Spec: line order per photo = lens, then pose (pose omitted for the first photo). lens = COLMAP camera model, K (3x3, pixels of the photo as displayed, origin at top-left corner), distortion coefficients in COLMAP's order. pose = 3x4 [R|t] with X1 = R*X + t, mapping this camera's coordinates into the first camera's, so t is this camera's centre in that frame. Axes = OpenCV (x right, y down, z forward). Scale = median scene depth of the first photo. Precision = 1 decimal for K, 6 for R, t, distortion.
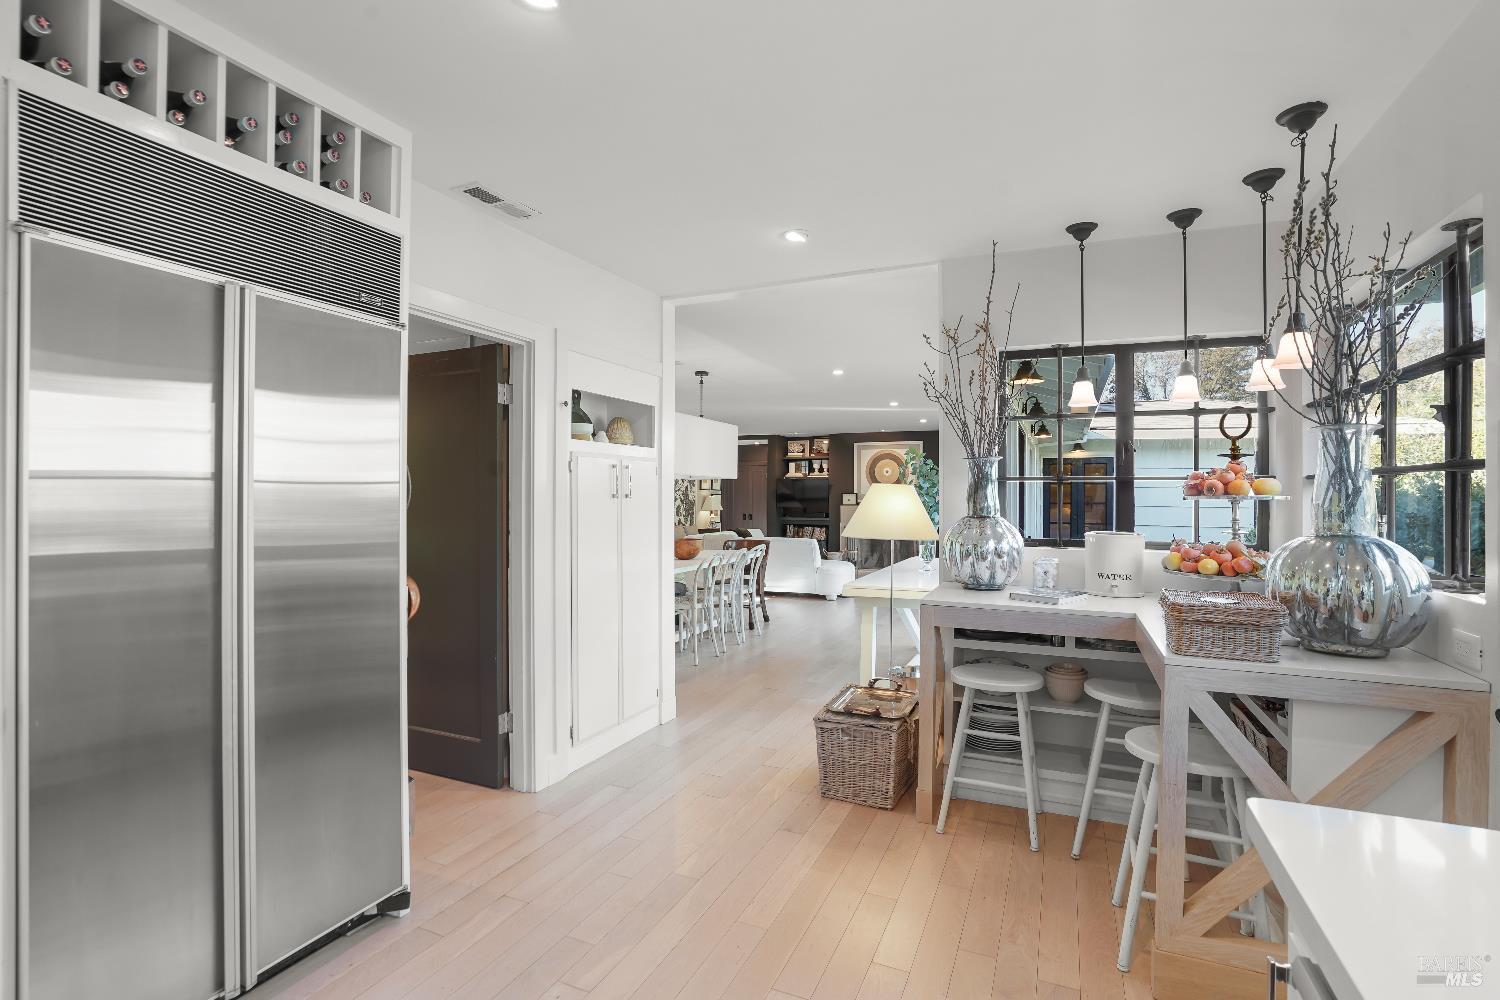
lens RADIAL K [[715.6, 0, 741.5], [0, 715.6, 499.3], [0, 0, 1]] dist [-0.041480, 0.014279]
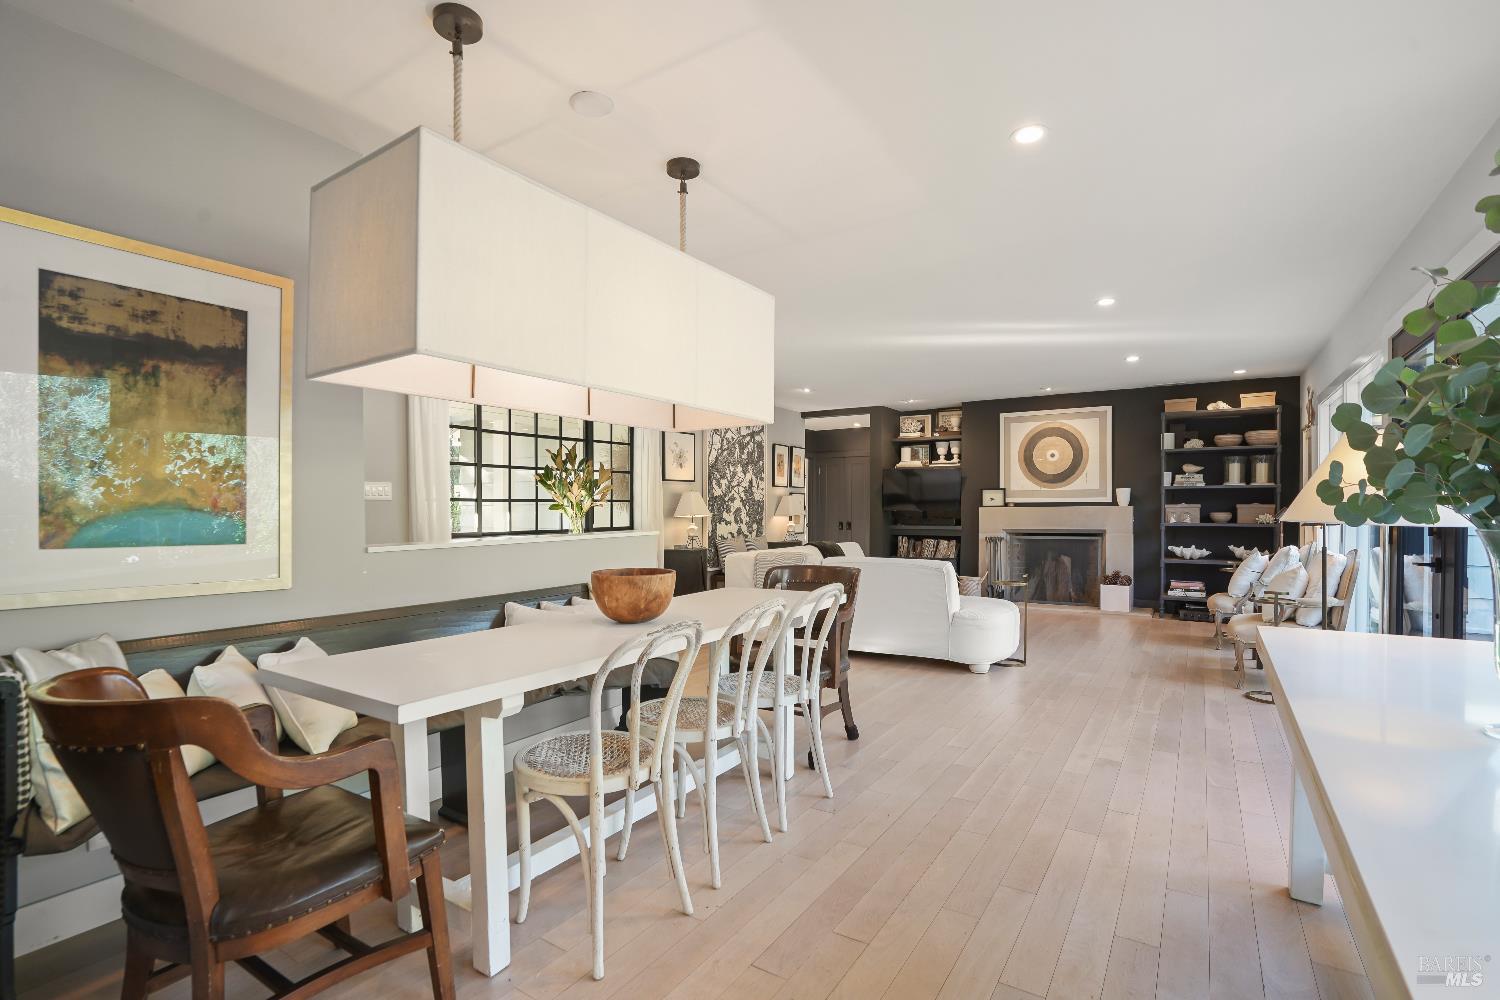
lens RADIAL K [[715.6, 0, 750.5], [0, 715.6, 524.3], [0, 0, 1]] dist [-0.041480, 0.014279]
pose [[0.989831, -0.002946, -0.142221, 0.020281], [0.005521, 0.999828, 0.017717, 0.011392], [0.142144, -0.018322, 0.989676, 0.298614]]
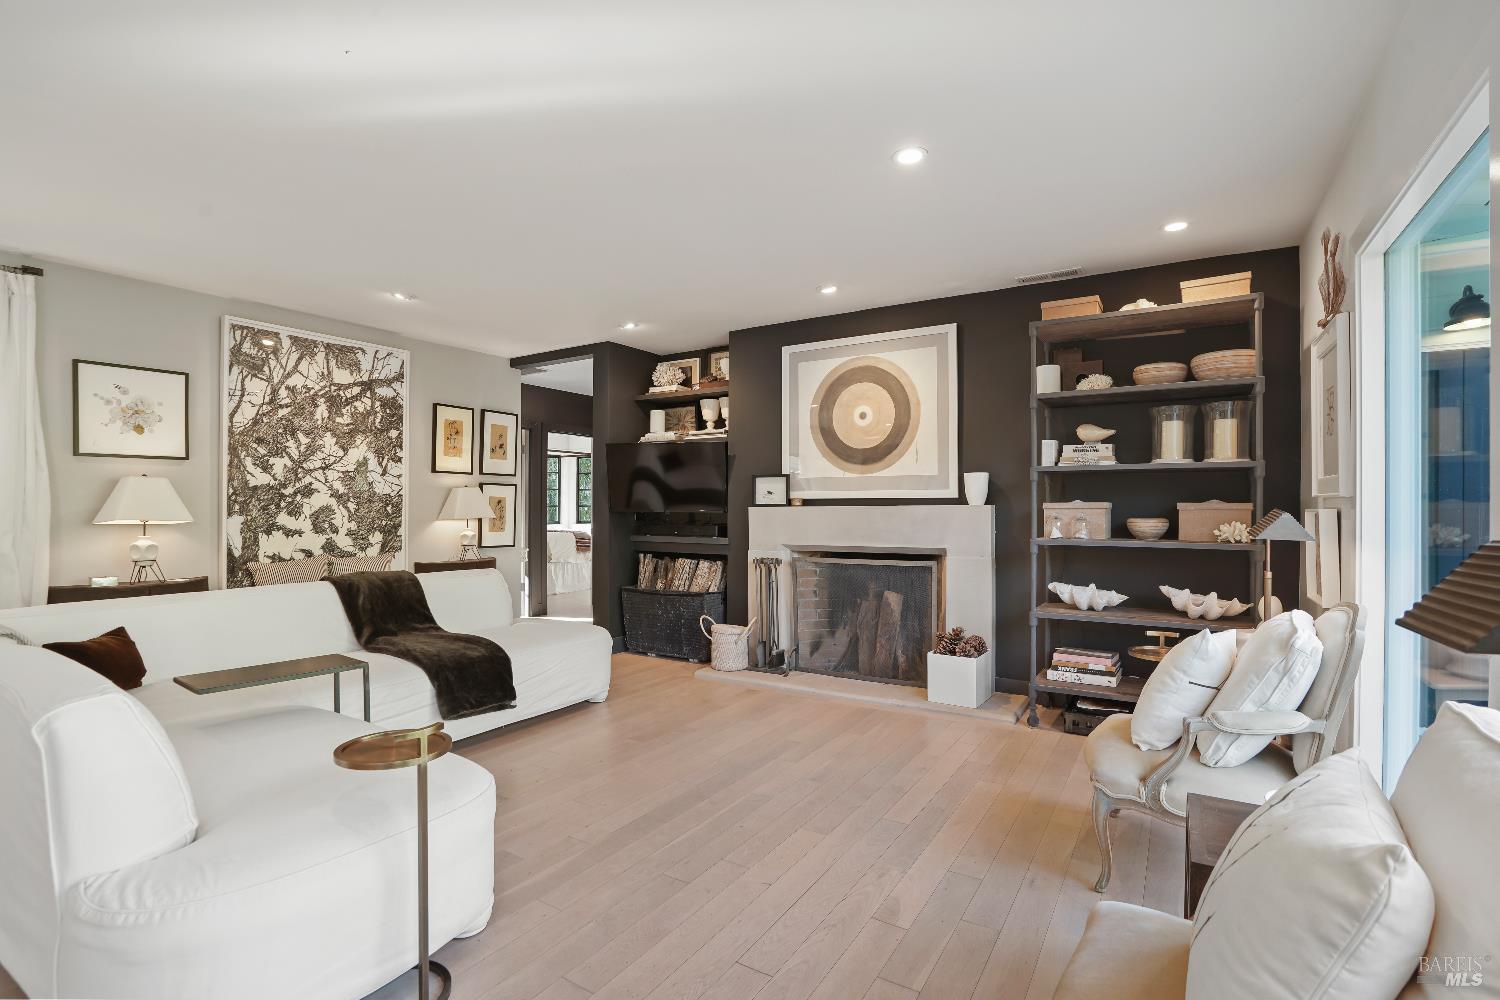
lens RADIAL K [[715.6, 0, 742.9], [0, 715.6, 507.9], [0, 0, 1]] dist [-0.041480, 0.014279]
pose [[0.991369, -0.003416, -0.131059, 0.182386], [0.003147, 0.999993, -0.002255, 0.009950], [0.131066, 0.001823, 0.991372, 0.594646]]
